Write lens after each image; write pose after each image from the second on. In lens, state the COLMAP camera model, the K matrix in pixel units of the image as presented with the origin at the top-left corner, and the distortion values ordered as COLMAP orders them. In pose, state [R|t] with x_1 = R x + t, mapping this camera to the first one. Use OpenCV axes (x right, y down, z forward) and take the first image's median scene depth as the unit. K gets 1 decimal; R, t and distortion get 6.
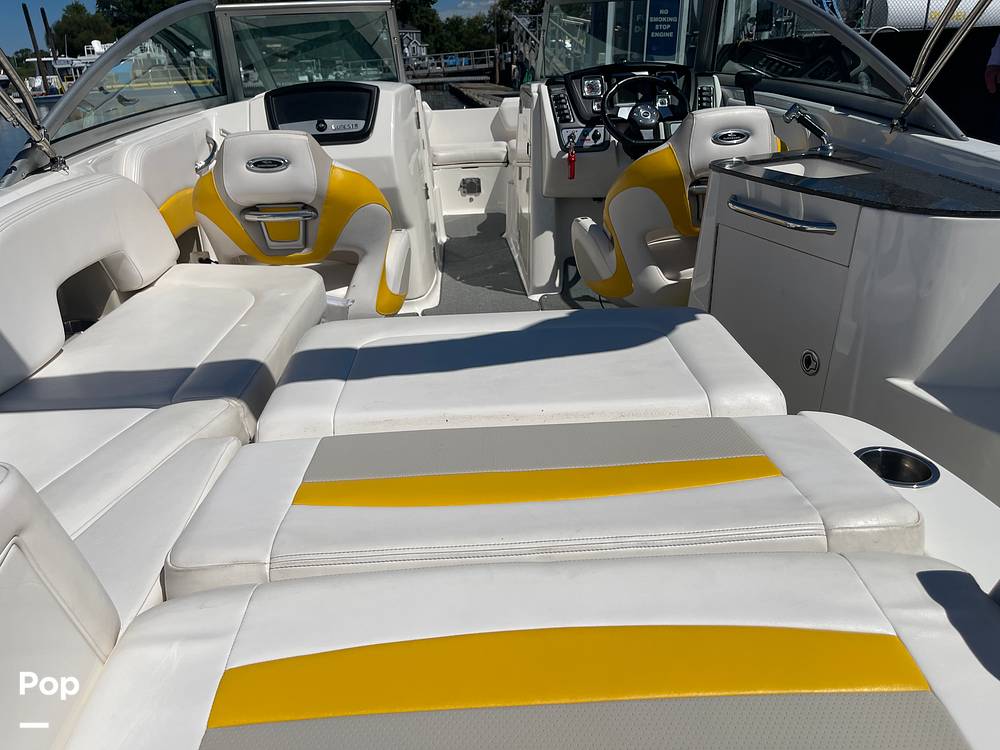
lens RADIAL K [[729.1, 0, 503.6], [0, 729.1, 380.3], [0, 0, 1]] dist [-0.002162, -0.028181]
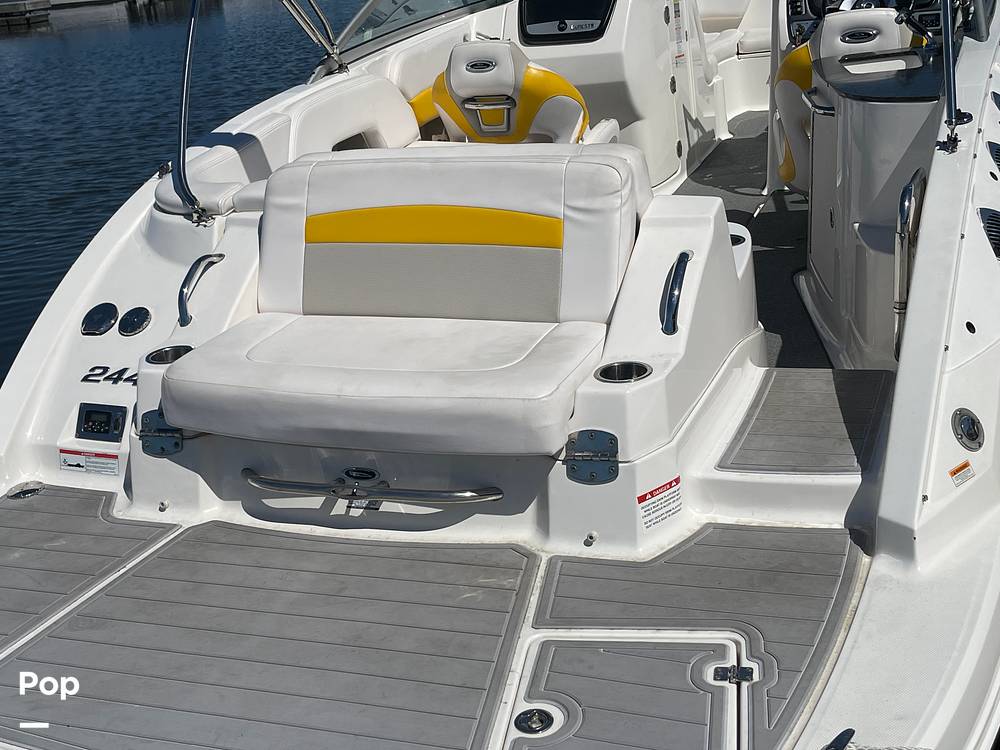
lens RADIAL K [[1223.3, 0, 500.8], [0, 1223.3, 374.5], [0, 0, 1]] dist [-0.030682, 0.000000]
pose [[0.898495, 0.094680, -0.428653, 0.507489], [-0.102241, 0.994745, 0.005410, 0.174687], [0.426912, 0.038965, 0.903453, -0.688579]]
